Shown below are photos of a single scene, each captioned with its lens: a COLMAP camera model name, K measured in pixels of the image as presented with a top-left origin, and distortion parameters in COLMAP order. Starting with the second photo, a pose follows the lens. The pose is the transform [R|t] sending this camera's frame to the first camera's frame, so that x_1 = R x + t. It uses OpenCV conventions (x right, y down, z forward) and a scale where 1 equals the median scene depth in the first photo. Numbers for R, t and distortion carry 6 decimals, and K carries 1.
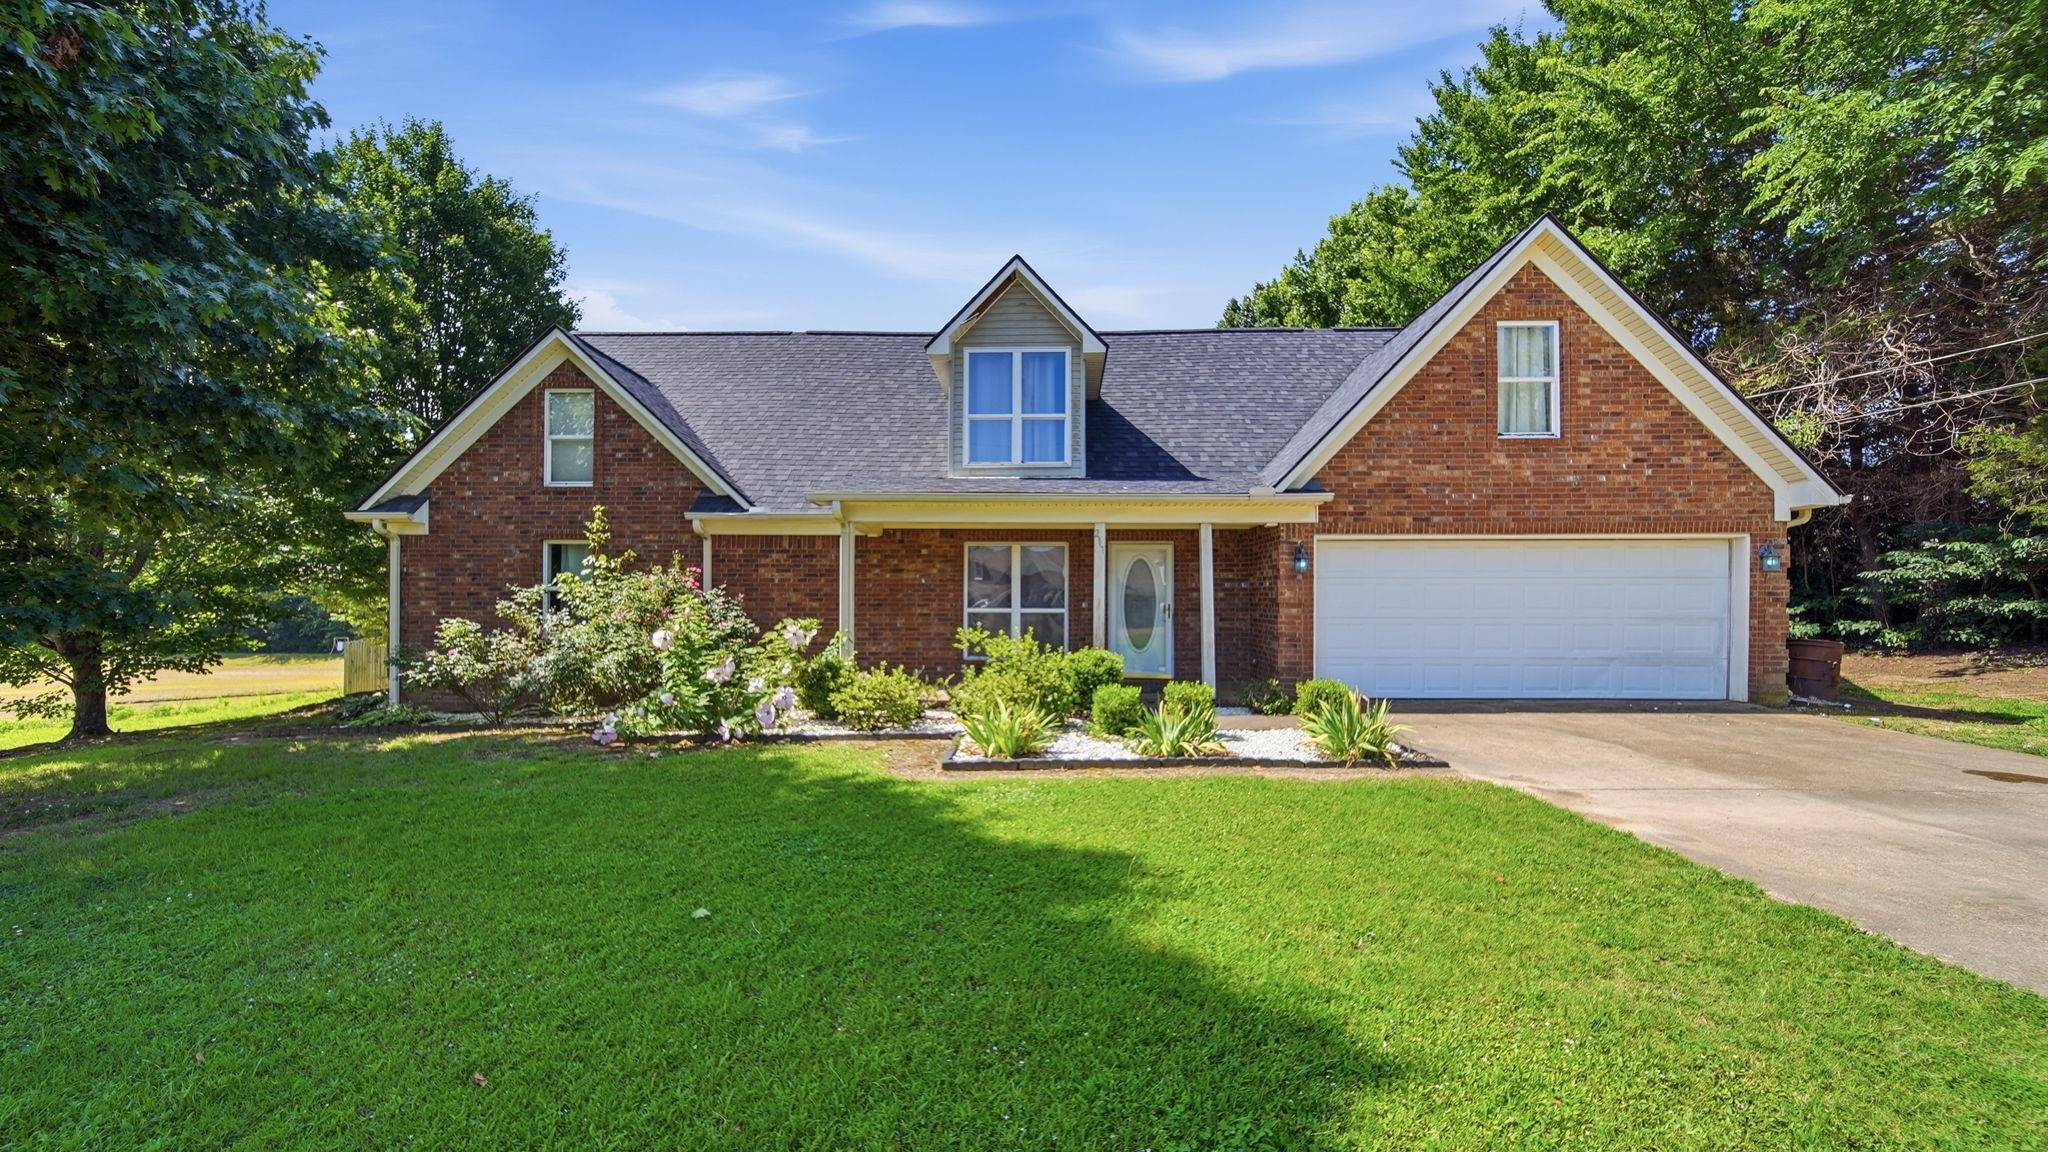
lens RADIAL K [[749.9, 0, 1032.8], [0, 749.9, 588.9], [0, 0, 1]] dist [-0.001387, -0.002834]
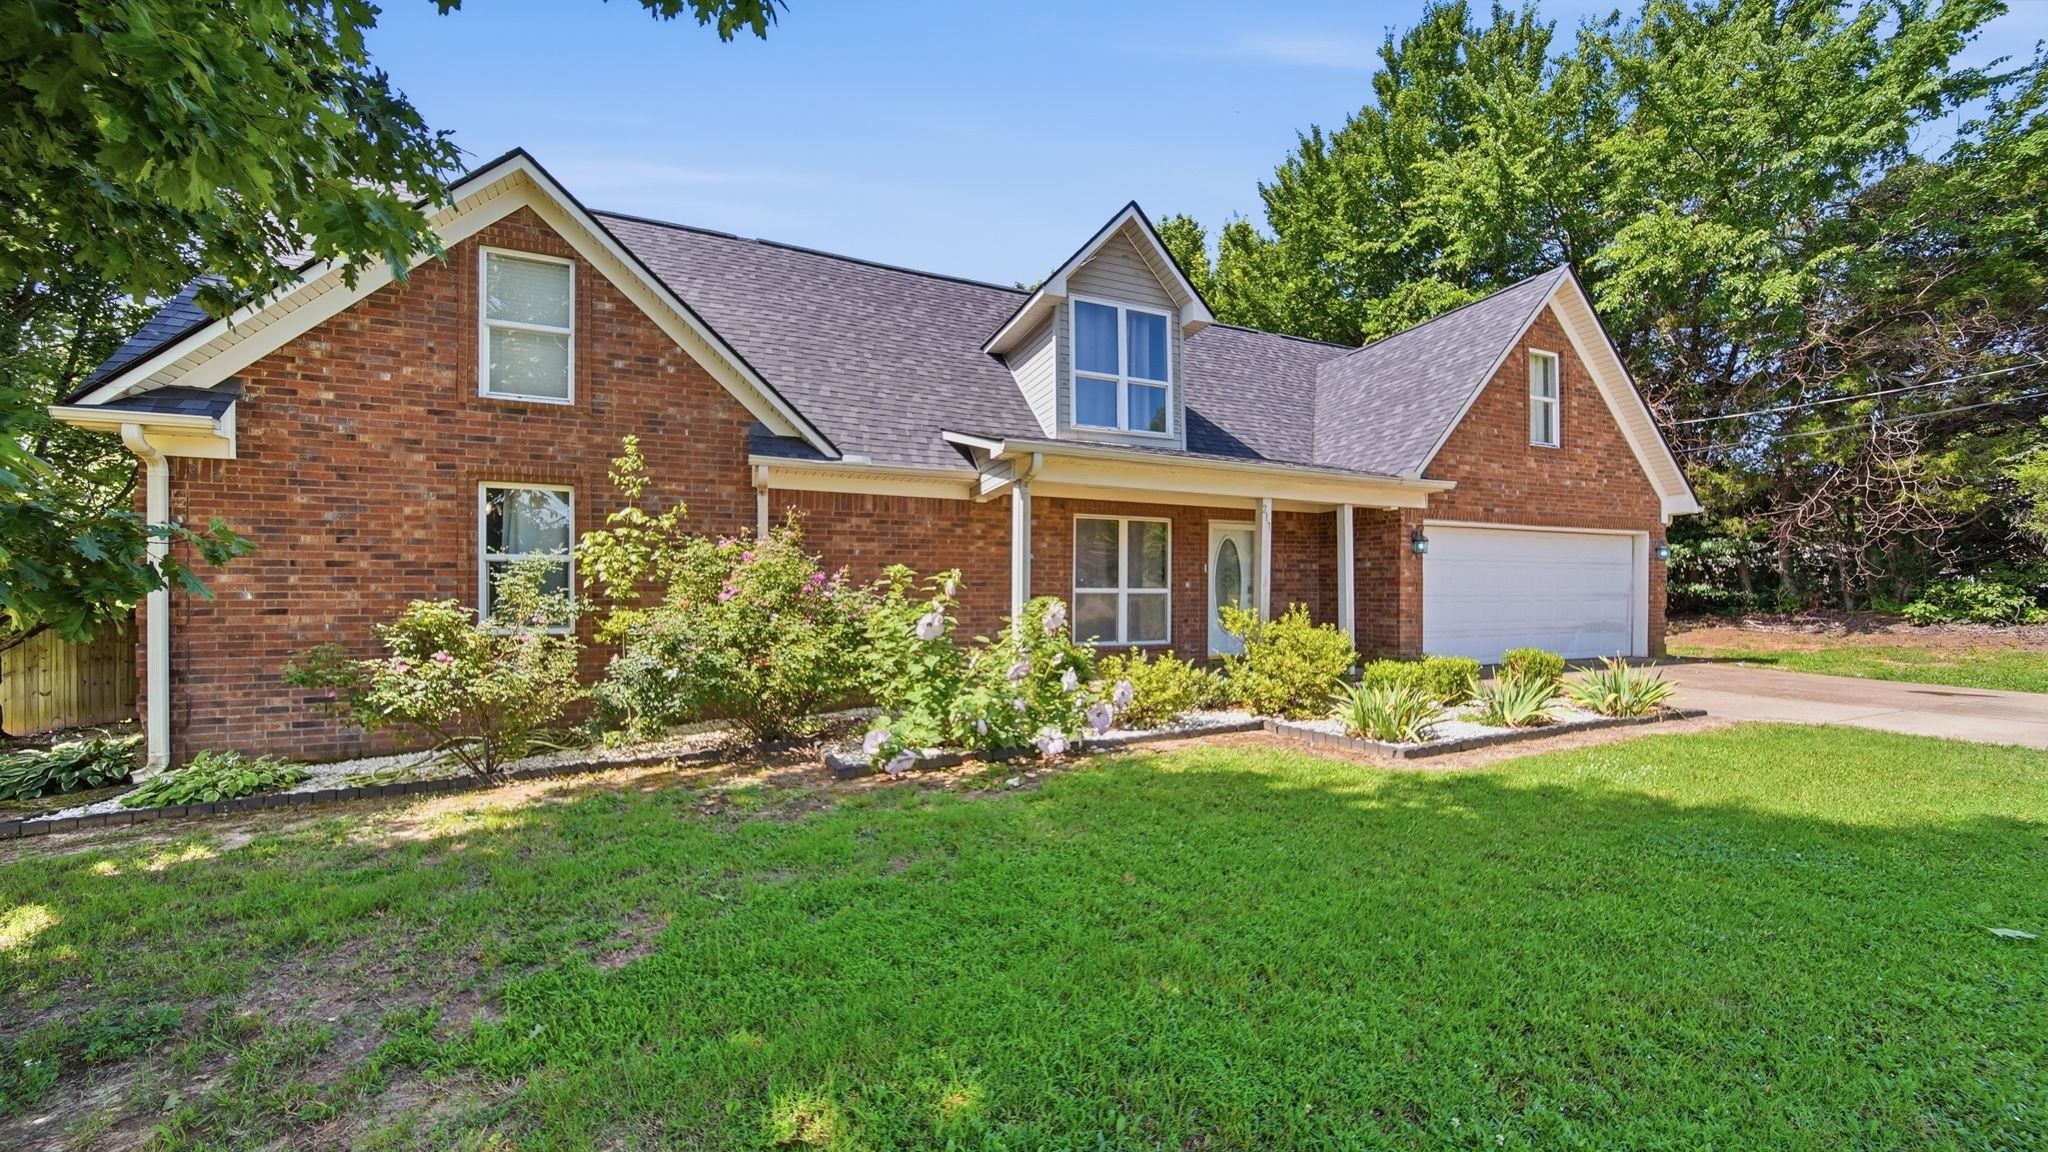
lens RADIAL K [[740.2, 0, 1034.7], [0, 740.2, 591.7], [0, 0, 1]] dist [-0.000889, -0.002048]
pose [[0.903091, -0.000374, 0.429448, -0.508600], [-0.005511, 0.999907, 0.012459, 0.019107], [-0.429413, -0.013618, 0.903005, 0.228469]]
